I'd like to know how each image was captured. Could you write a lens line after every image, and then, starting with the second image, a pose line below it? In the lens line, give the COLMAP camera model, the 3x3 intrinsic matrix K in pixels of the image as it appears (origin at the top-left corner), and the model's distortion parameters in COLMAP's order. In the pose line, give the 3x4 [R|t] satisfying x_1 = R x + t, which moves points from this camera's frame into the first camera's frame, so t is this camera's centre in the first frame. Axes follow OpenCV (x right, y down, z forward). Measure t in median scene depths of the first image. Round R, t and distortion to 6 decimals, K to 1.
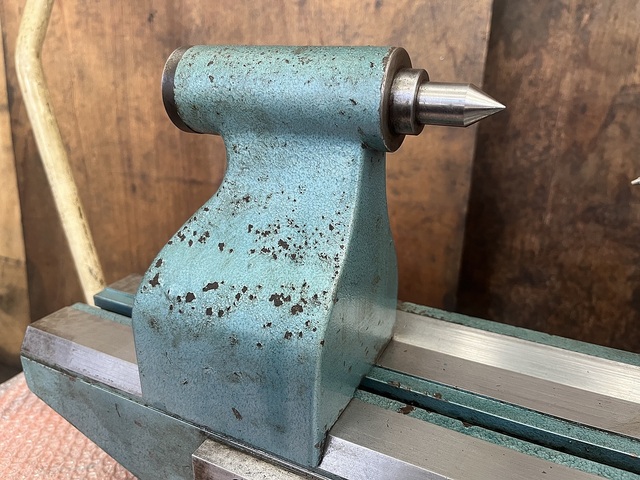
lens RADIAL K [[492.4, 0, 317.8], [0, 492.4, 241.5], [0, 0, 1]] dist [0.037775, -0.074867]
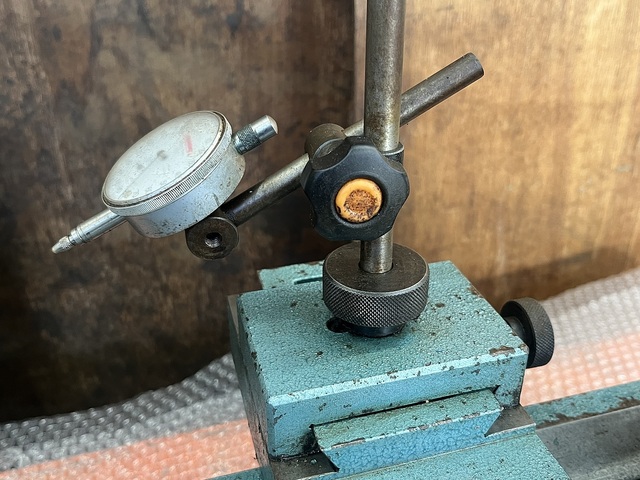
lens RADIAL K [[623.9, 0, 318.7], [0, 623.9, 230.2], [0, 0, 1]] dist [0.005153, 0.000000]
pose [[0.739613, -0.333716, 0.584471, 0.212249], [0.254616, 0.942610, 0.216002, -0.106609], [-0.623011, -0.010943, 0.782136, 0.100128]]
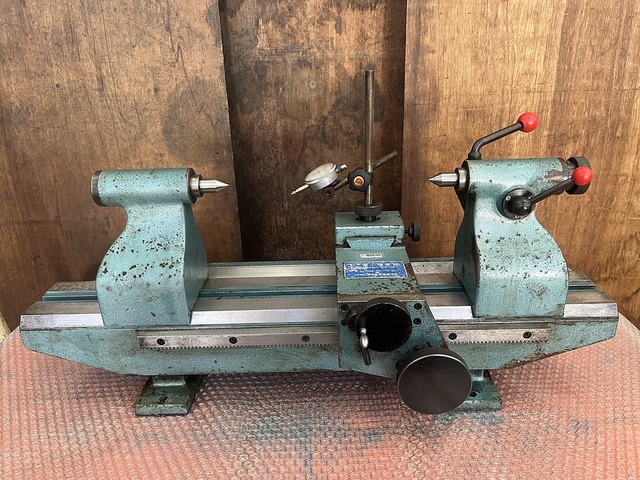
lens RADIAL K [[492.4, 0, 320.2], [0, 492.4, 241.0], [0, 0, 1]] dist [0.037775, -0.074867]
pose [[0.899445, -0.199427, 0.388880, -0.115241], [0.193255, 0.979585, 0.055373, 0.002106], [-0.391984, 0.025348, 0.919623, -0.633837]]
